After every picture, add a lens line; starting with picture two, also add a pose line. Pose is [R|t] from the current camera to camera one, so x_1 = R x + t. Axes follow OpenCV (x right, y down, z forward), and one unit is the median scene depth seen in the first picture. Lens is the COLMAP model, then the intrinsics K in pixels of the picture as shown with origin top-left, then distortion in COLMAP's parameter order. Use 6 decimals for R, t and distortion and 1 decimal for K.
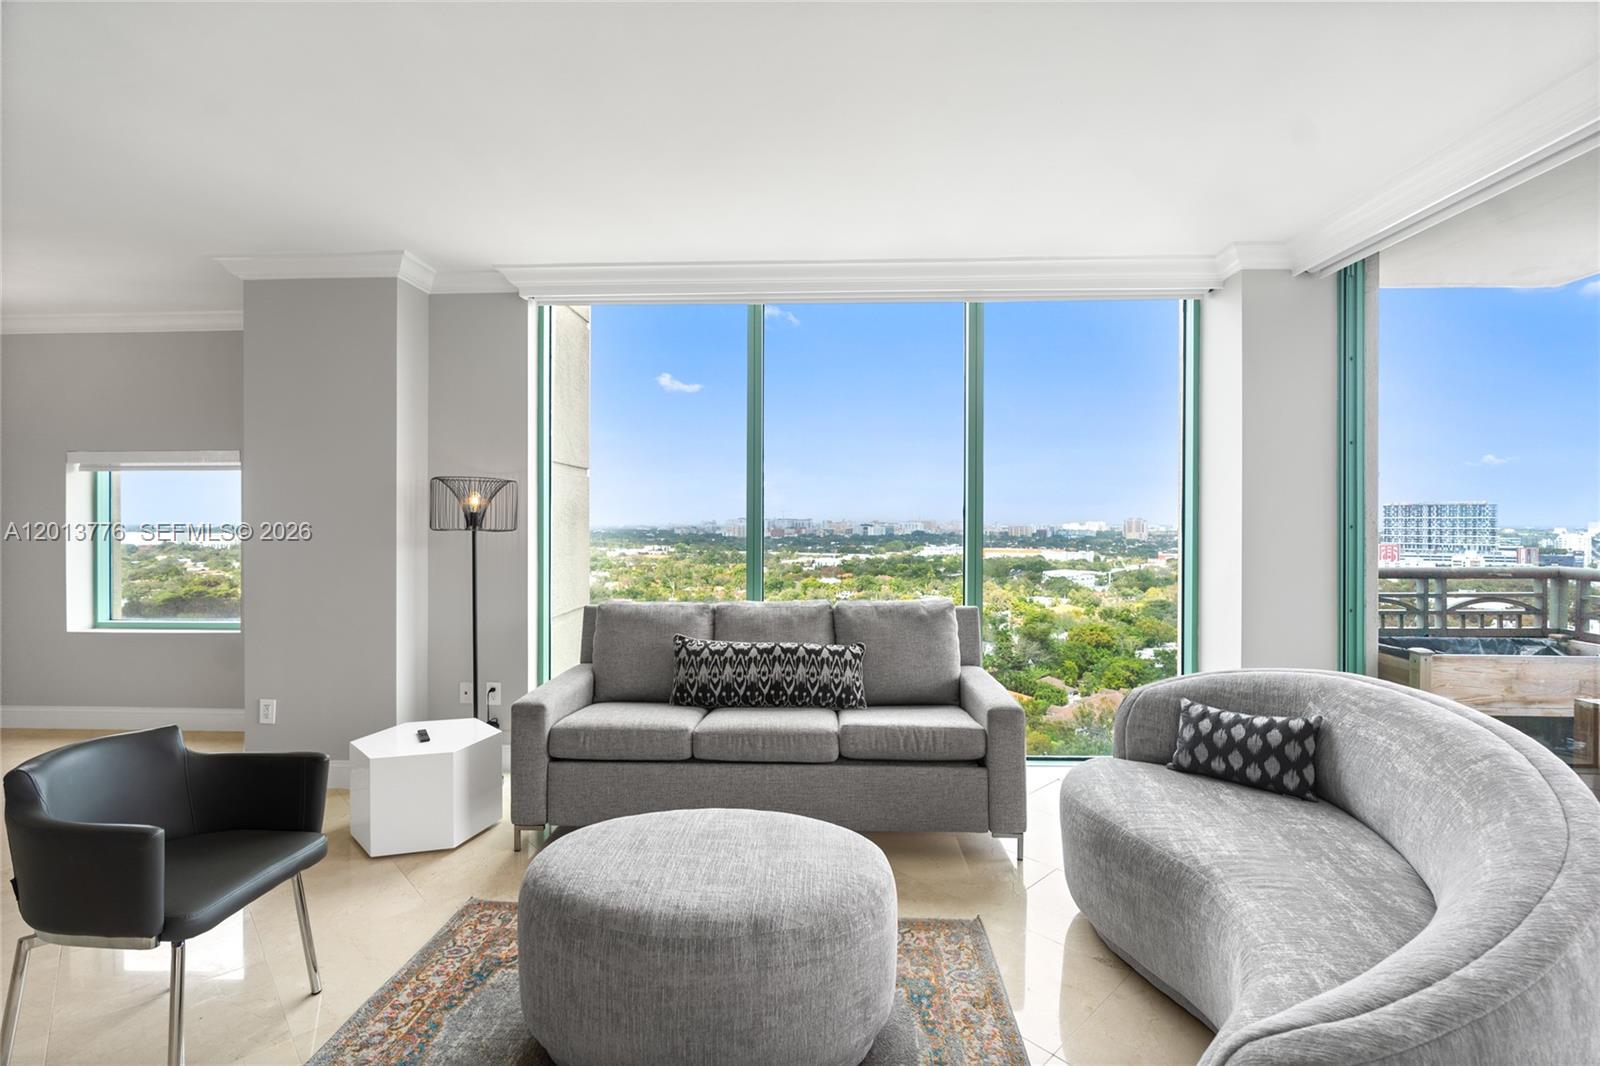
lens RADIAL K [[727.7, 0, 786.7], [0, 727.7, 515.1], [0, 0, 1]] dist [-0.008972, 0.004414]
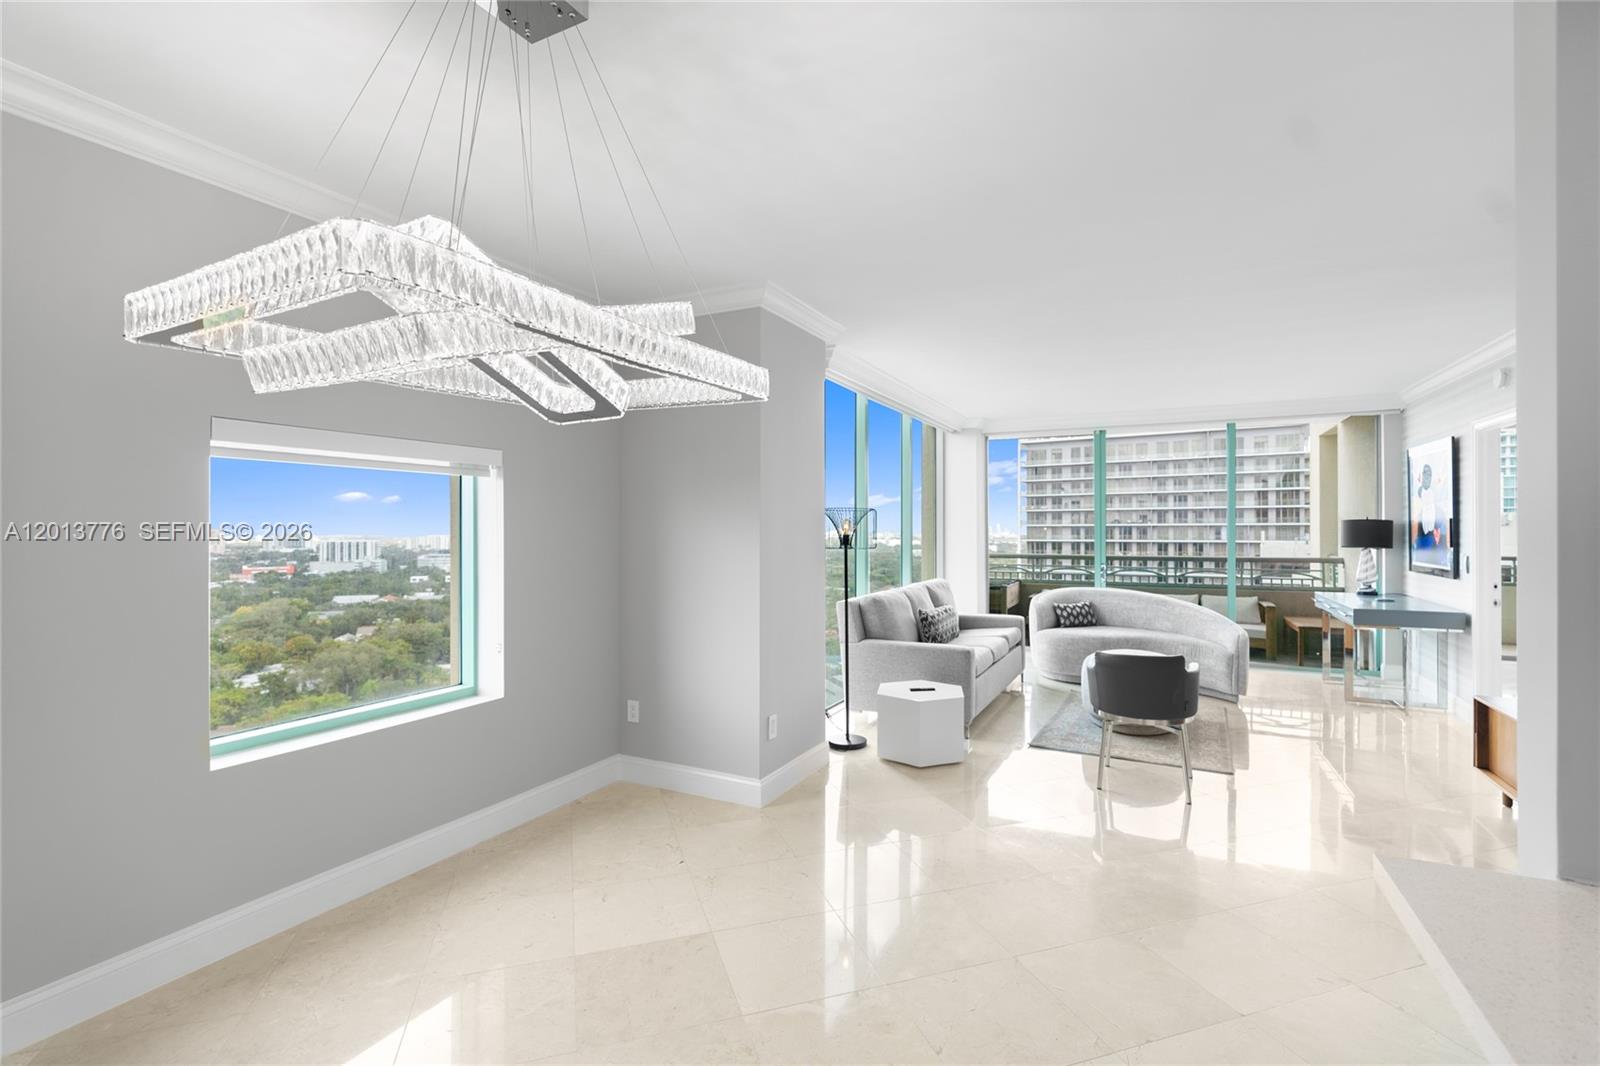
lens RADIAL K [[727.7, 0, 804.1], [0, 727.7, 533.2], [0, 0, 1]] dist [-0.008972, 0.004414]
pose [[0.415724, -0.004892, 0.909477, -1.703296], [-0.004726, 0.999960, 0.007539, -0.016063], [-0.909478, -0.007432, 0.415685, 0.541857]]
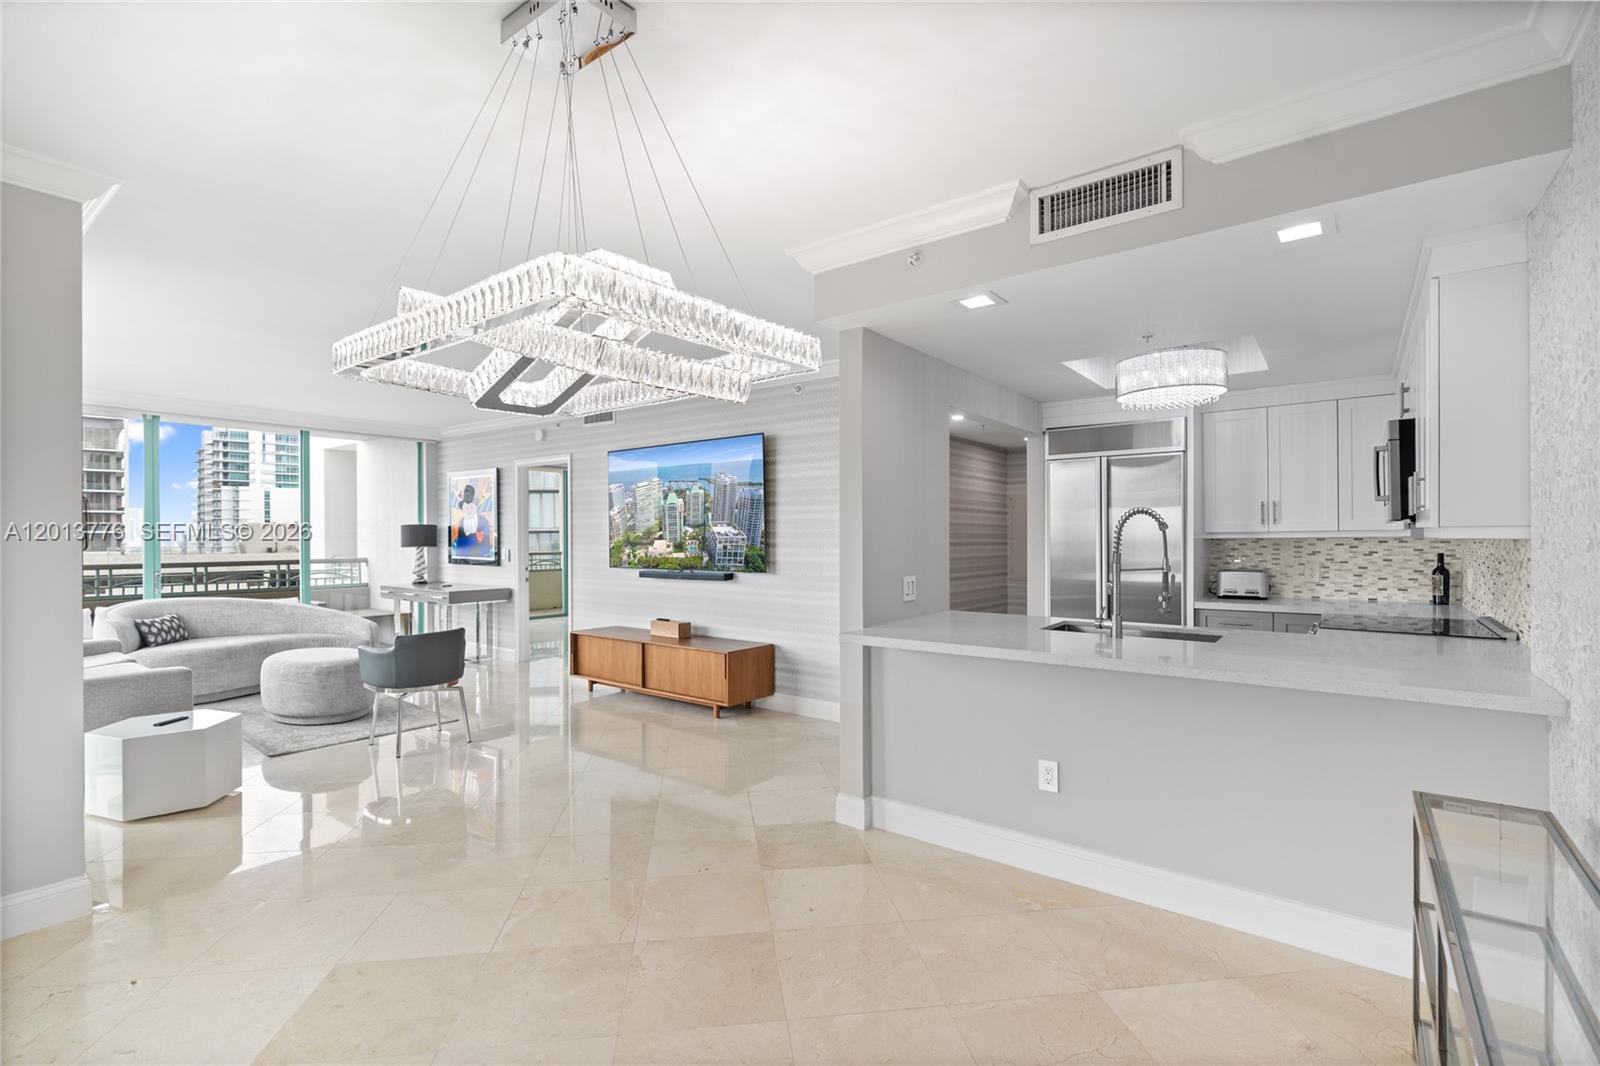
lens RADIAL K [[727.7, 0, 803.2], [0, 727.7, 543.6], [0, 0, 1]] dist [-0.008972, 0.004414]
pose [[-0.816756, -0.004745, 0.576964, -1.800411], [-0.002512, 0.999986, 0.004668, 0.003710], [-0.576978, 0.002363, -0.816756, 1.220236]]
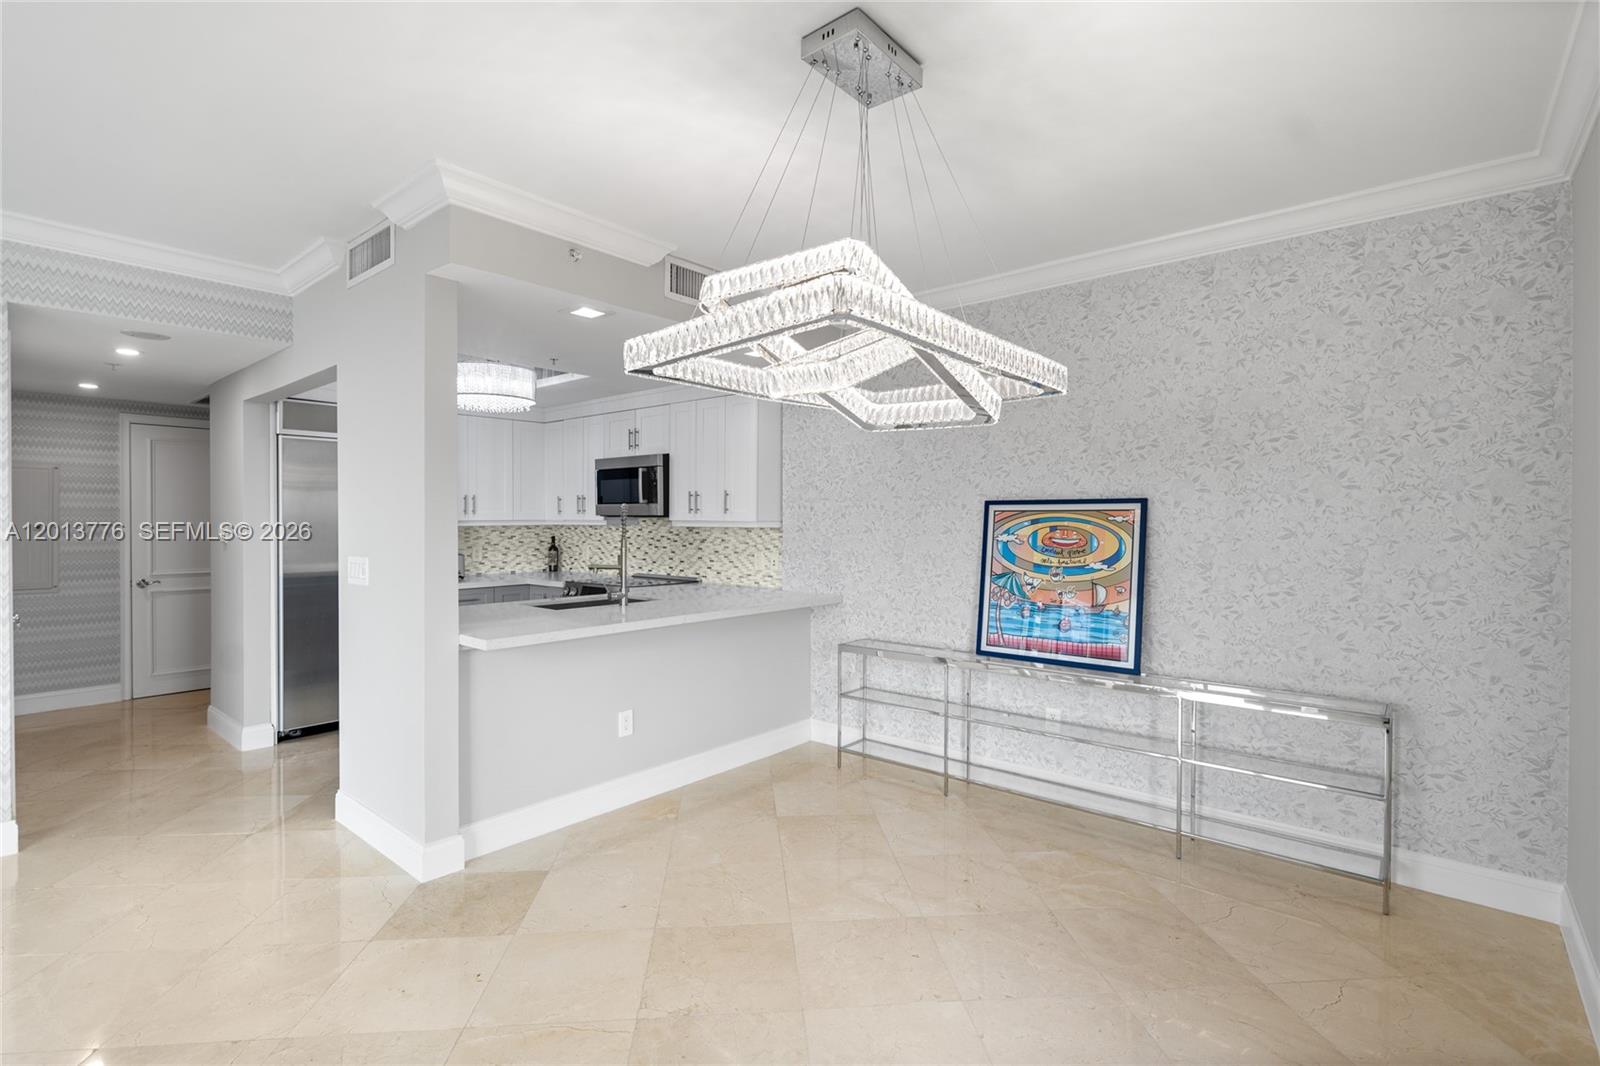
lens RADIAL K [[742.5, 0, 801.2], [0, 742.5, 526.4], [0, 0, 1]] dist [-0.008808, 0.001849]
pose [[-0.618061, 0.002083, -0.786128, -0.892639], [0.002078, 0.999997, 0.001016, -0.001871], [0.786128, -0.001006, -0.618063, 1.211750]]
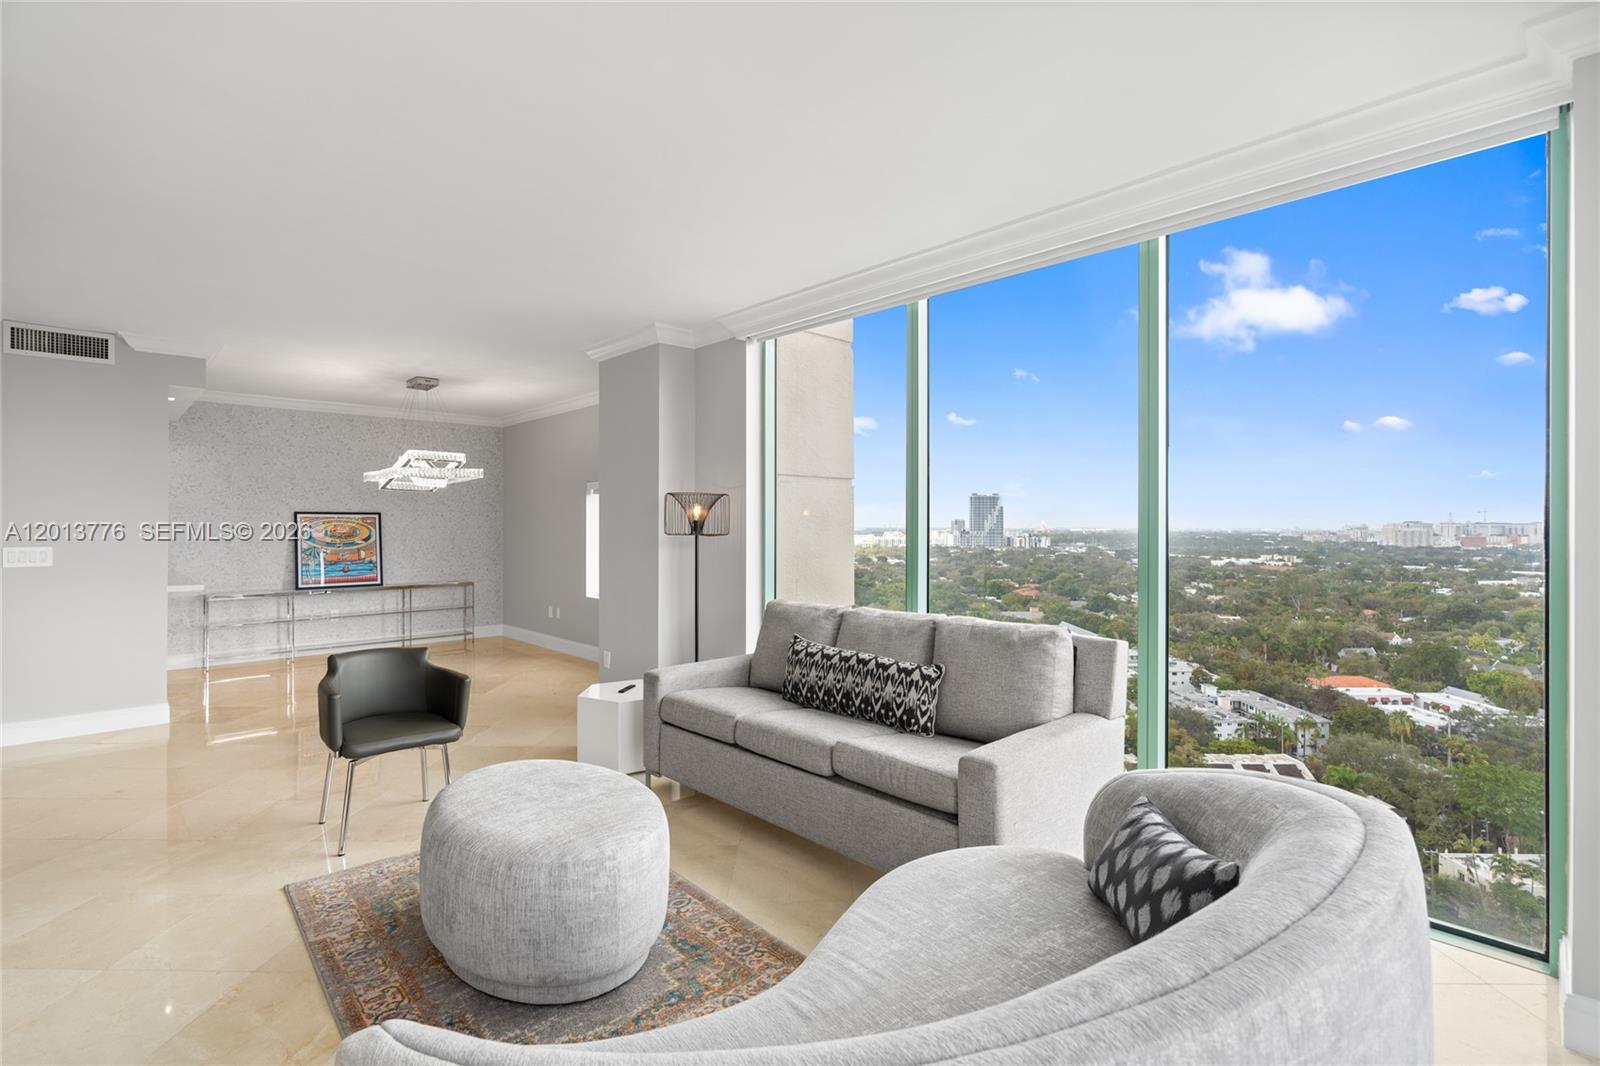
lens RADIAL K [[727.7, 0, 788.3], [0, 727.7, 528.4], [0, 0, 1]] dist [-0.008972, 0.004414]
pose [[0.718470, 0.002634, -0.695553, 0.575428], [0.005200, 0.999945, 0.009158, -0.001560], [0.695539, -0.010197, 0.718416, 0.219163]]
